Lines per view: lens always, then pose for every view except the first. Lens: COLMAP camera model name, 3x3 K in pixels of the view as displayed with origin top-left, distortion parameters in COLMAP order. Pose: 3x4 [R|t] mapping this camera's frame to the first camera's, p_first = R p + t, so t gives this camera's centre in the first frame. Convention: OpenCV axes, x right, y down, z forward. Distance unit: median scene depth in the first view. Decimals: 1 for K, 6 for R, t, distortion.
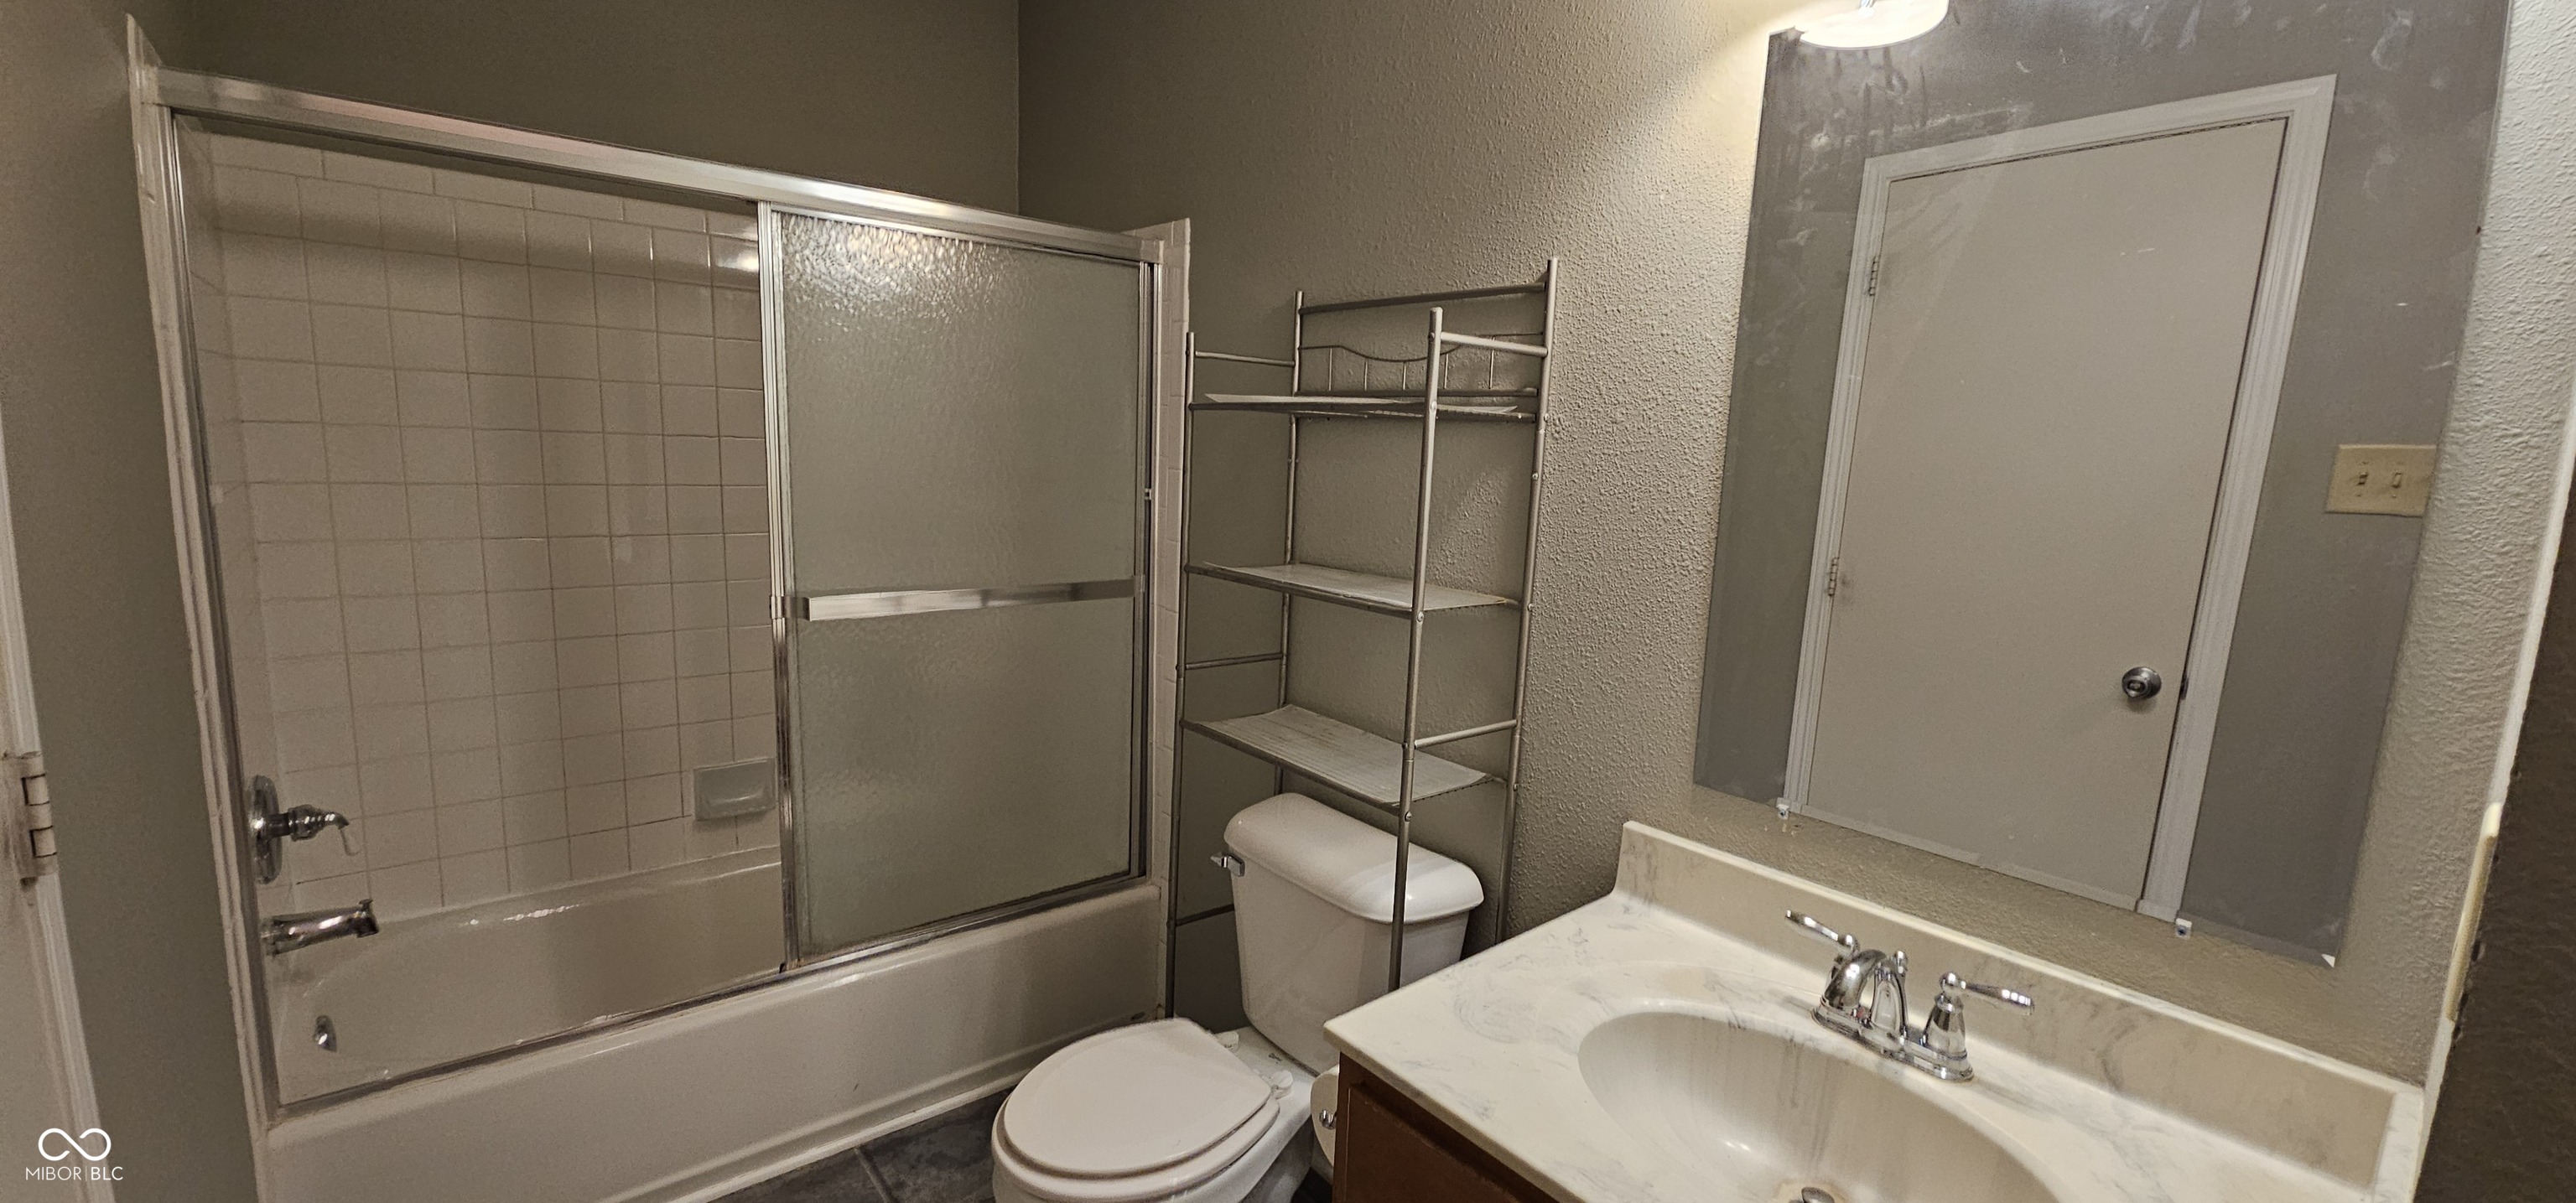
lens RADIAL K [[1043.7, 0, 1283.7], [0, 1043.7, 586.7], [0, 0, 1]] dist [0.002731, -0.001349]
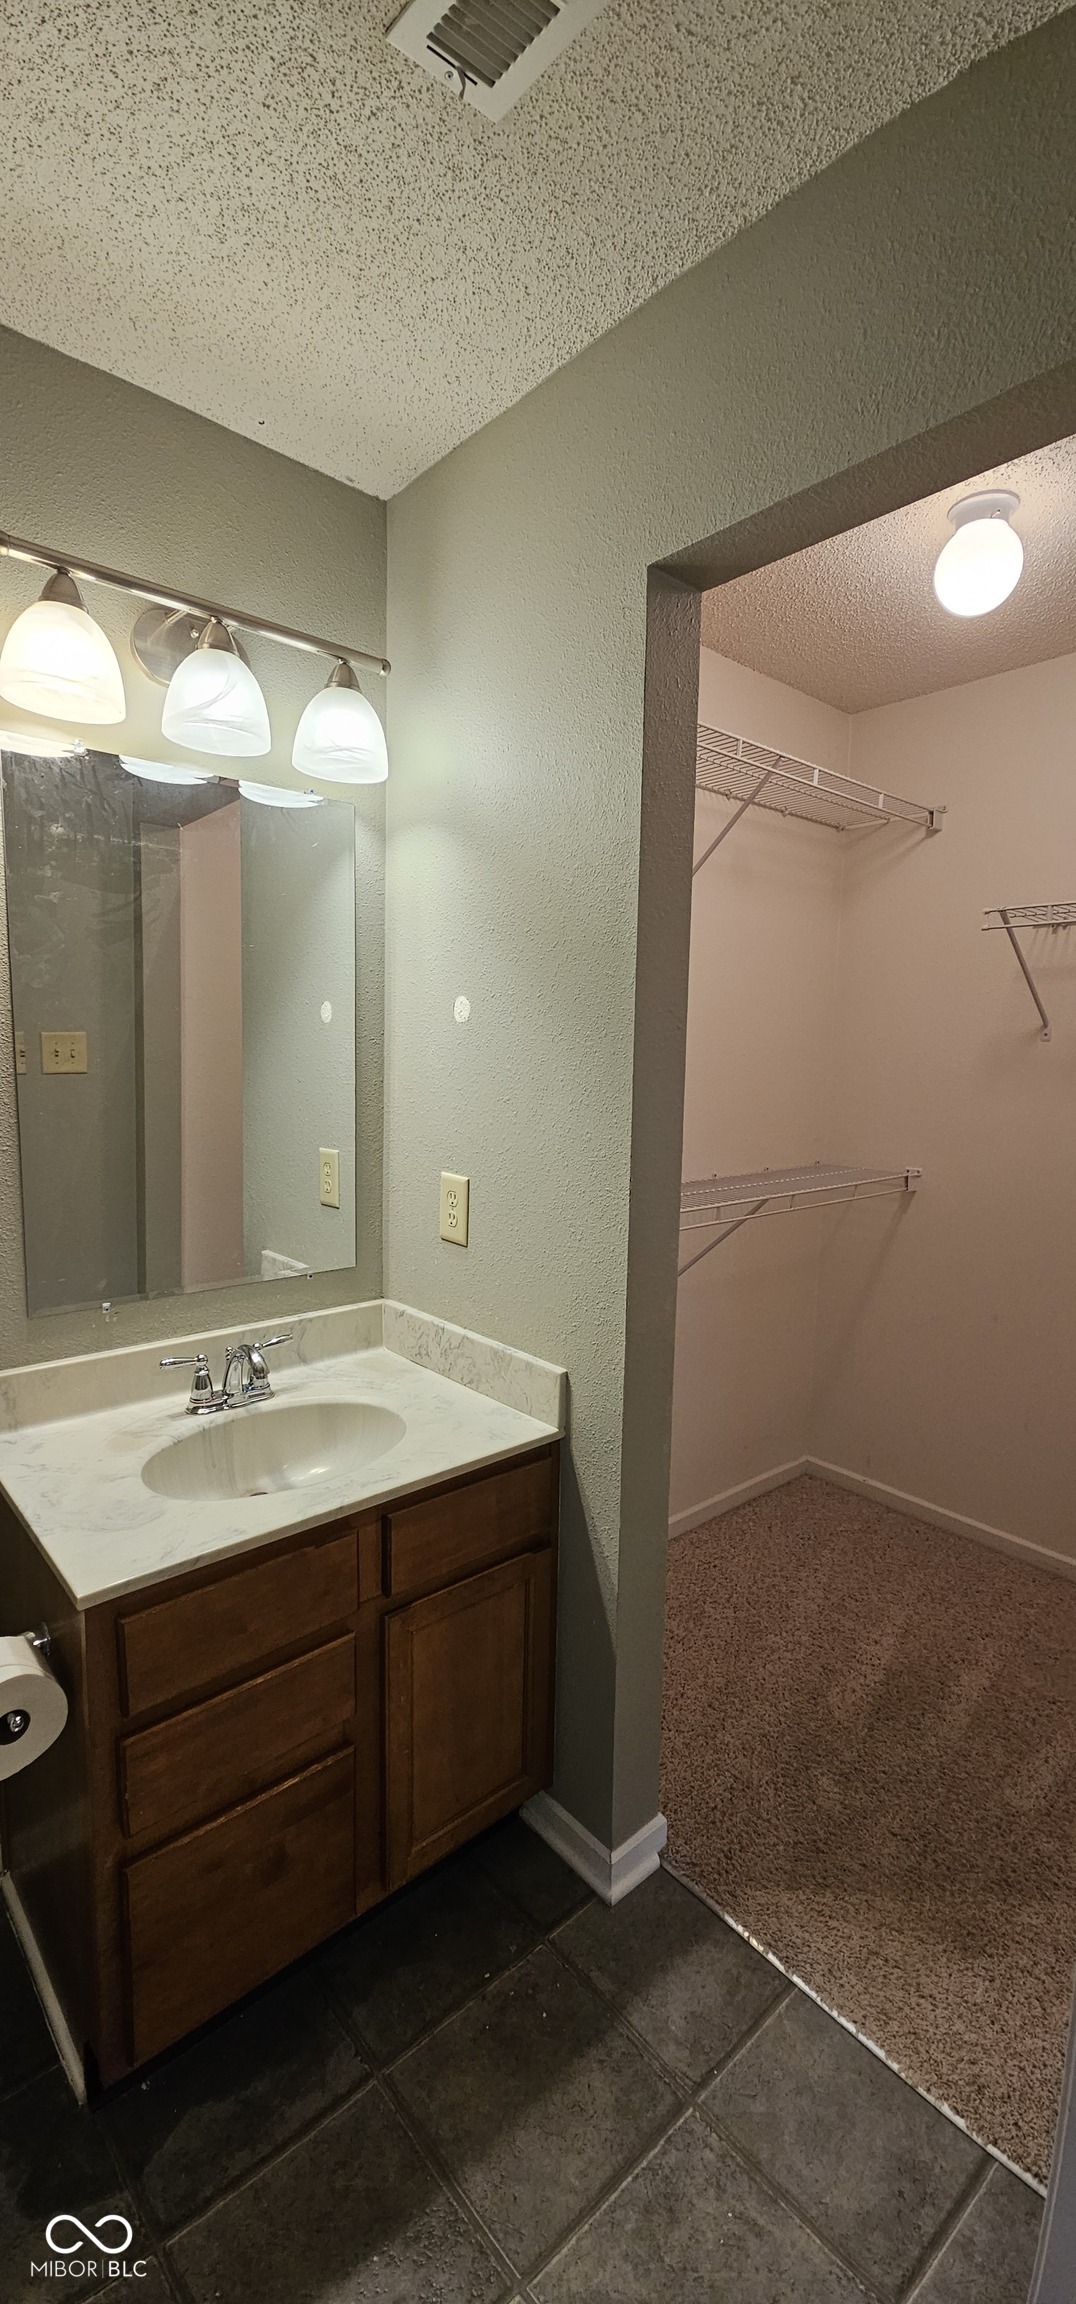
lens RADIAL K [[933.6, 0, 533.3], [0, 933.6, 1161.8], [0, 0, 1]] dist [0.002731, -0.001349]
pose [[-0.024833, -0.150665, 0.988273, -0.810720], [0.125992, 0.980223, 0.152604, -0.105628], [-0.991720, 0.128304, -0.005359, 0.445722]]
